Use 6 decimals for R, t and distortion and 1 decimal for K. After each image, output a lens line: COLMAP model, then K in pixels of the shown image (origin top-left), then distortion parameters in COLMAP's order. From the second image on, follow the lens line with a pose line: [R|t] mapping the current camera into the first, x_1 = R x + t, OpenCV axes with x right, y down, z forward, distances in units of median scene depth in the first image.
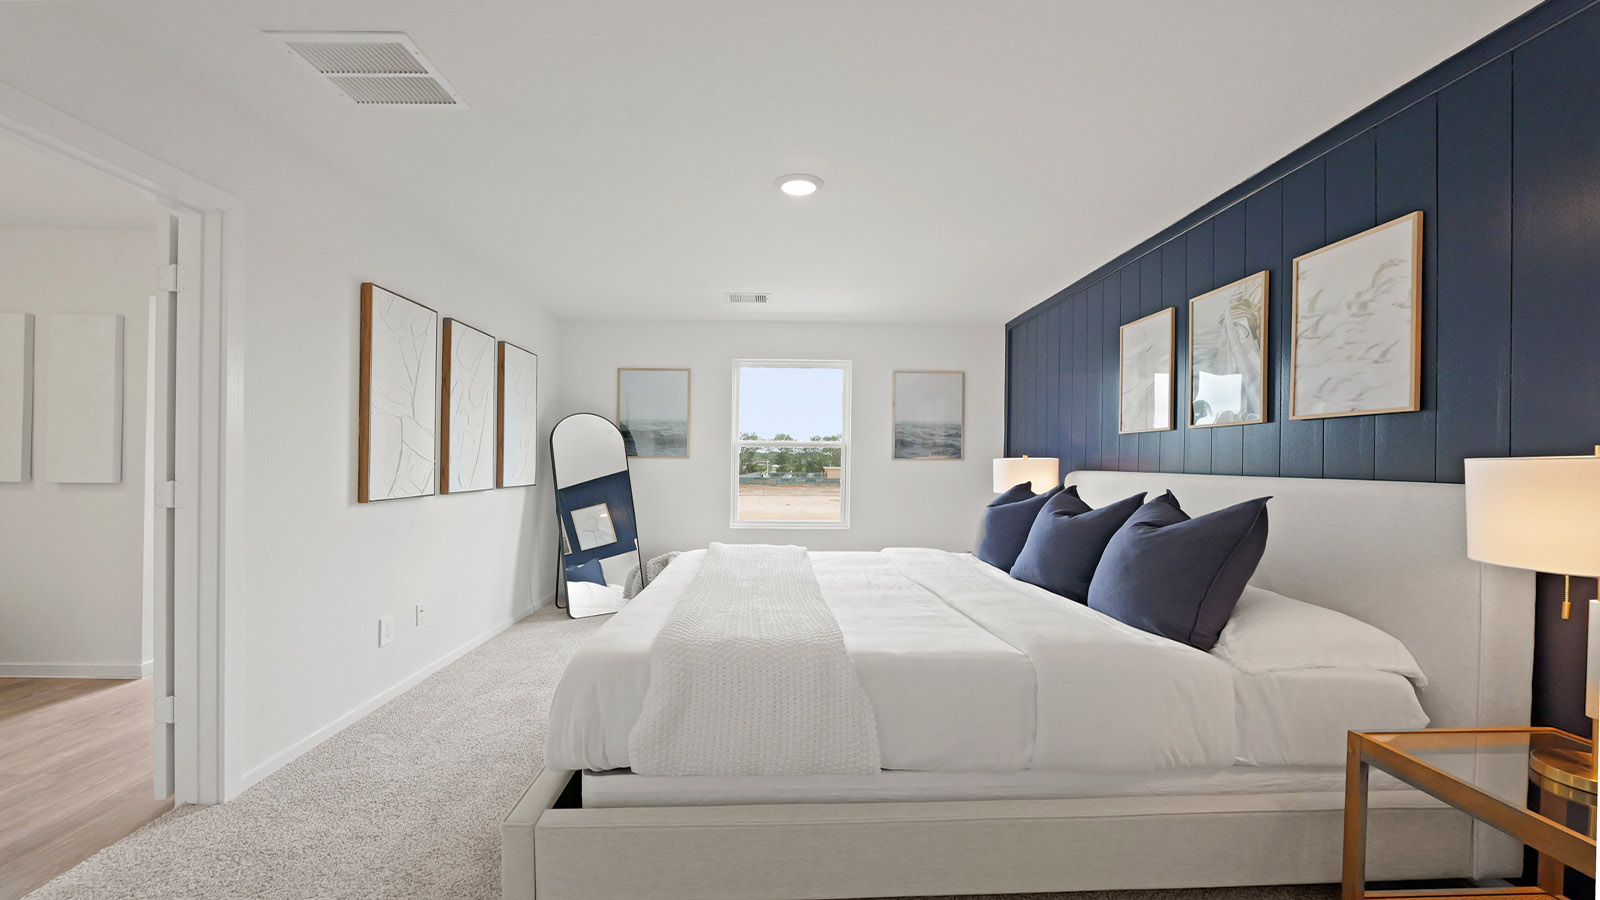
lens RADIAL K [[664.8, 0, 801.8], [0, 664.8, 454.4], [0, 0, 1]] dist [-0.006968, -0.000380]
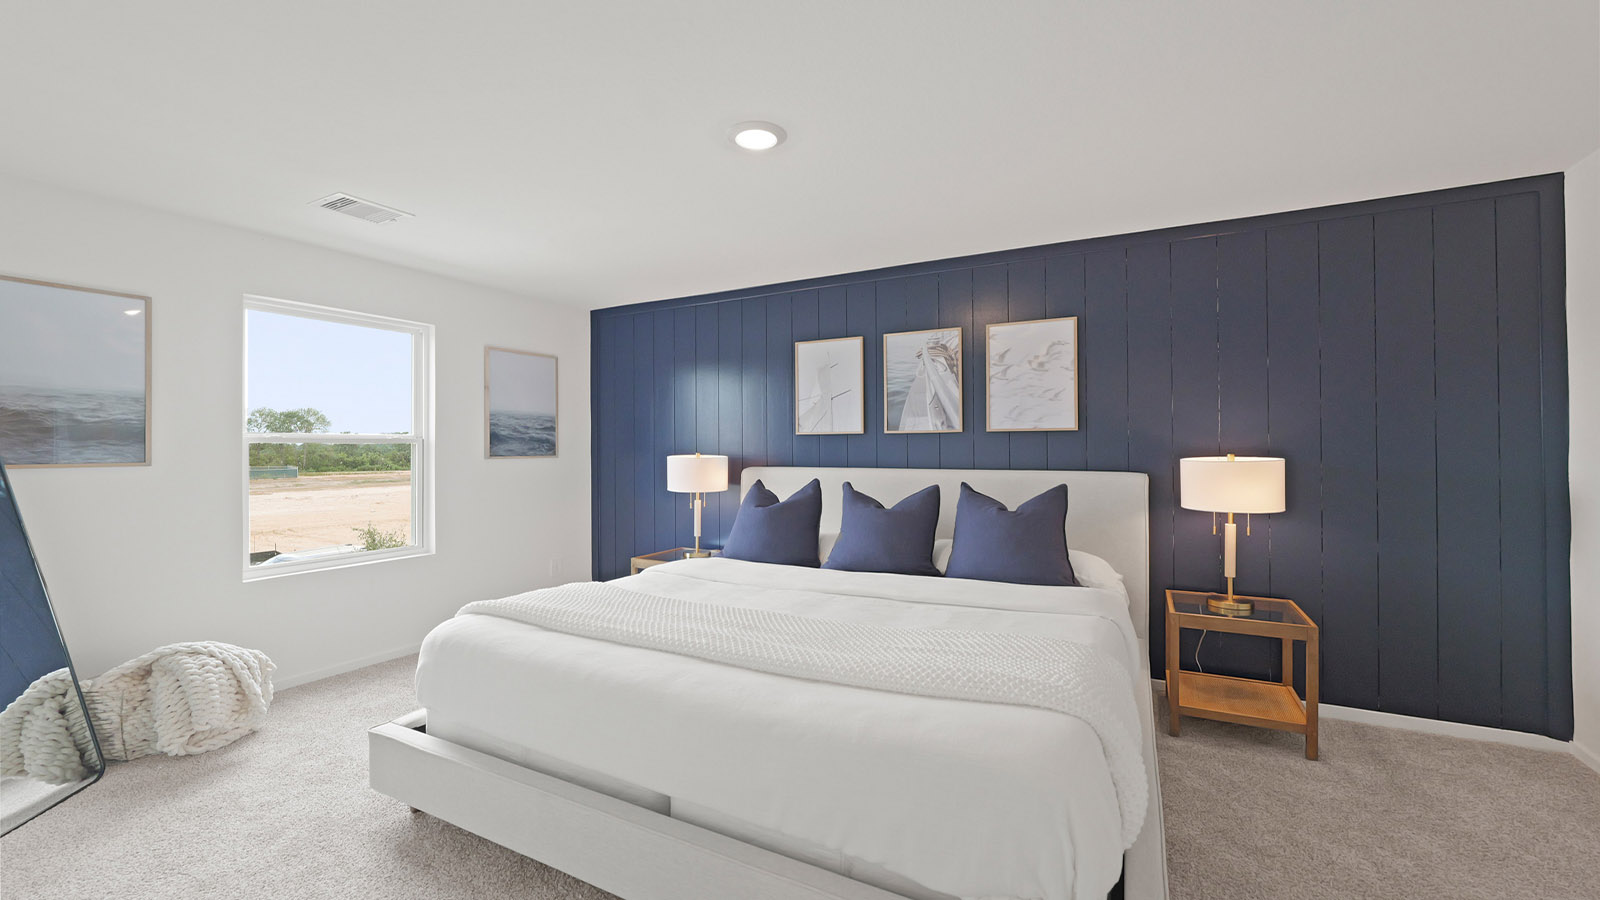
lens RADIAL K [[664.8, 0, 801.8], [0, 664.8, 454.4], [0, 0, 1]] dist [-0.006968, -0.000380]
pose [[0.498499, -0.018470, 0.866693, -0.491997], [-0.000239, 0.999770, 0.021444, -0.018676], [-0.866890, -0.010896, 0.498380, 0.372669]]
